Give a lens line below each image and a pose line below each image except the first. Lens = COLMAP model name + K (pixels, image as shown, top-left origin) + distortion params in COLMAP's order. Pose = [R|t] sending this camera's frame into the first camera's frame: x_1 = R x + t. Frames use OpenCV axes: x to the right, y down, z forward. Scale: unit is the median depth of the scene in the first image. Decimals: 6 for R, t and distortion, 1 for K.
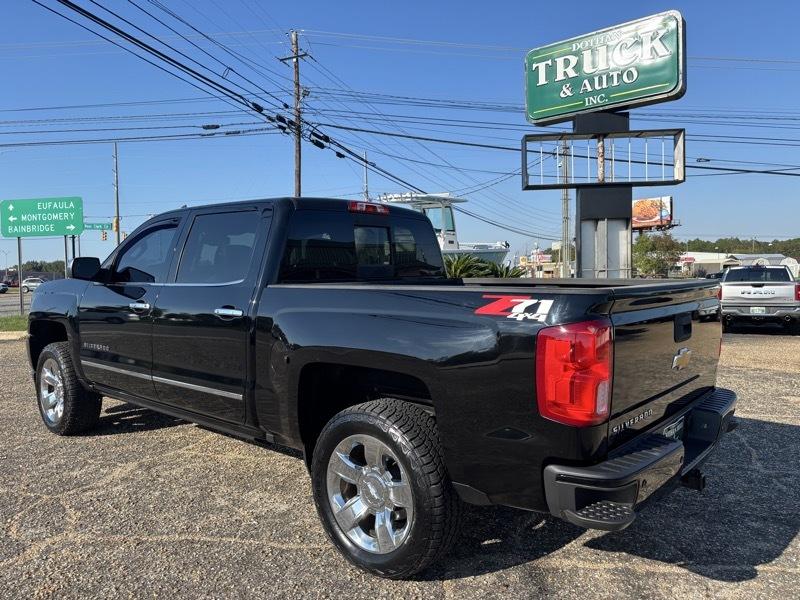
lens RADIAL K [[605.6, 0, 401.9], [0, 605.6, 299.4], [0, 0, 1]] dist [0.059691, -0.071851]
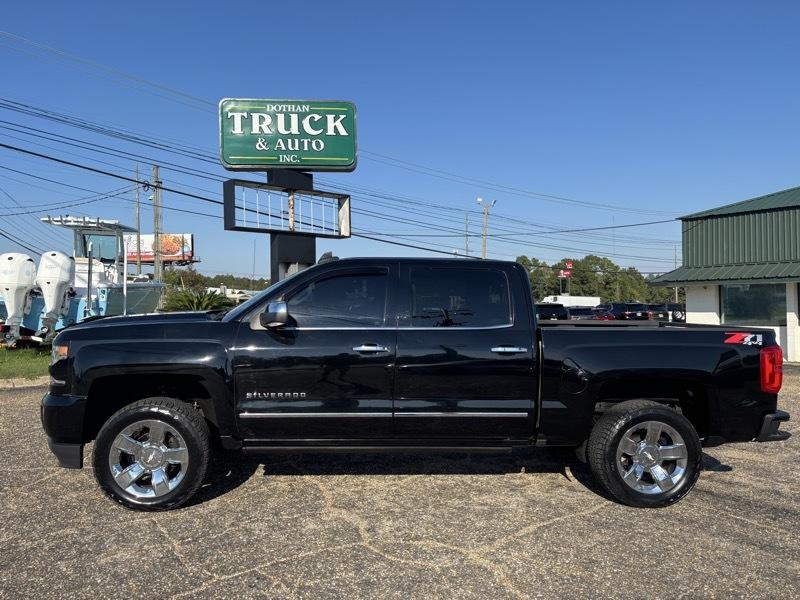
lens RADIAL K [[595.6, 0, 400.0], [0, 595.6, 323.1], [0, 0, 1]] dist [0.048460, -0.099030]
pose [[0.700146, -0.011114, 0.713913, -0.331241], [0.020029, 0.999791, -0.004078, -0.008712], [-0.713719, 0.017154, 0.700222, 0.067965]]
